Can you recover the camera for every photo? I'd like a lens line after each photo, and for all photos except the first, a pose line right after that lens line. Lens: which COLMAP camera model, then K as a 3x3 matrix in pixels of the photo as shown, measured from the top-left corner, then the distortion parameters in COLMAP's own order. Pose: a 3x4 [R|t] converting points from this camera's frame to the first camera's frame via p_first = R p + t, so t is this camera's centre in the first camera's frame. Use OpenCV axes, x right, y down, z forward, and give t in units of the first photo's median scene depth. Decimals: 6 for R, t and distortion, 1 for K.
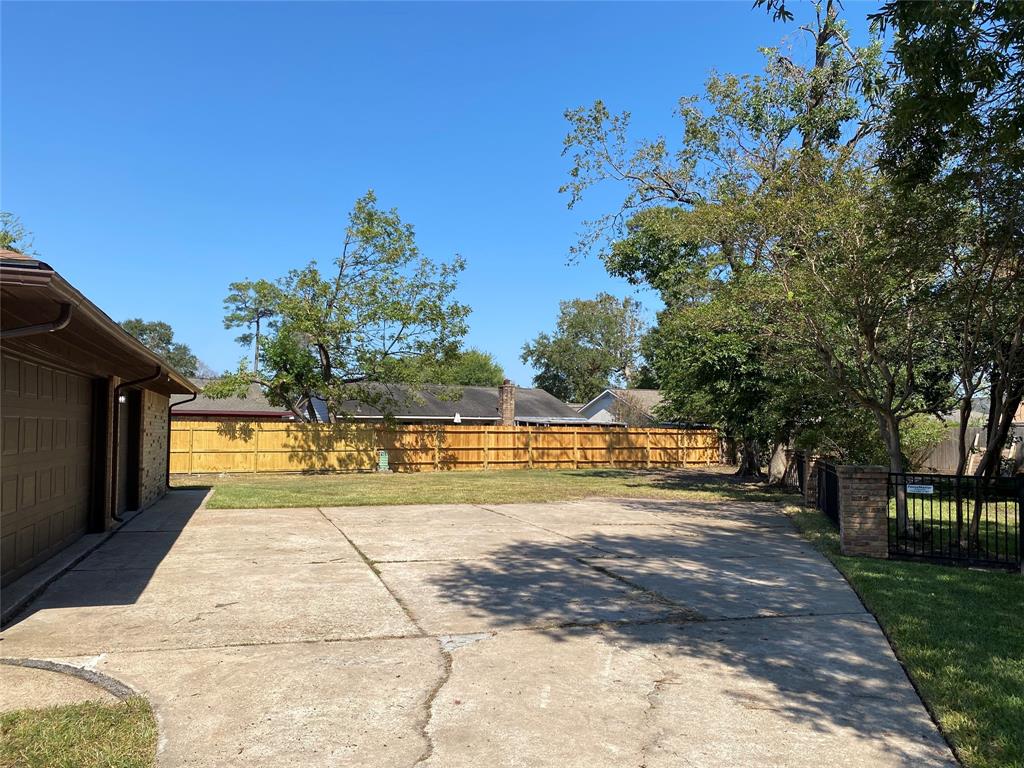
lens RADIAL K [[782.0, 0, 509.0], [0, 782.0, 389.2], [0, 0, 1]] dist [0.036022, -0.046632]
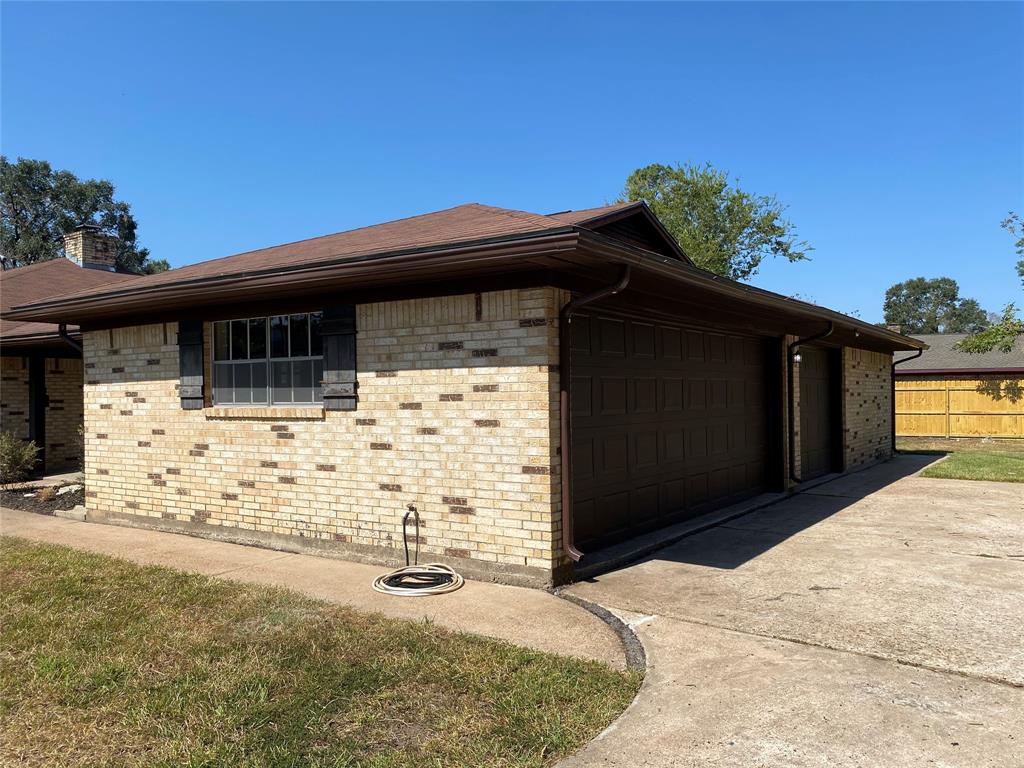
lens RADIAL K [[782.0, 0, 509.0], [0, 782.0, 382.2], [0, 0, 1]] dist [0.036022, -0.046632]
pose [[0.599049, -0.024577, -0.800335, 0.151929], [0.056268, 0.998350, 0.011459, 0.023543], [0.798733, -0.051897, 0.599443, 0.263642]]
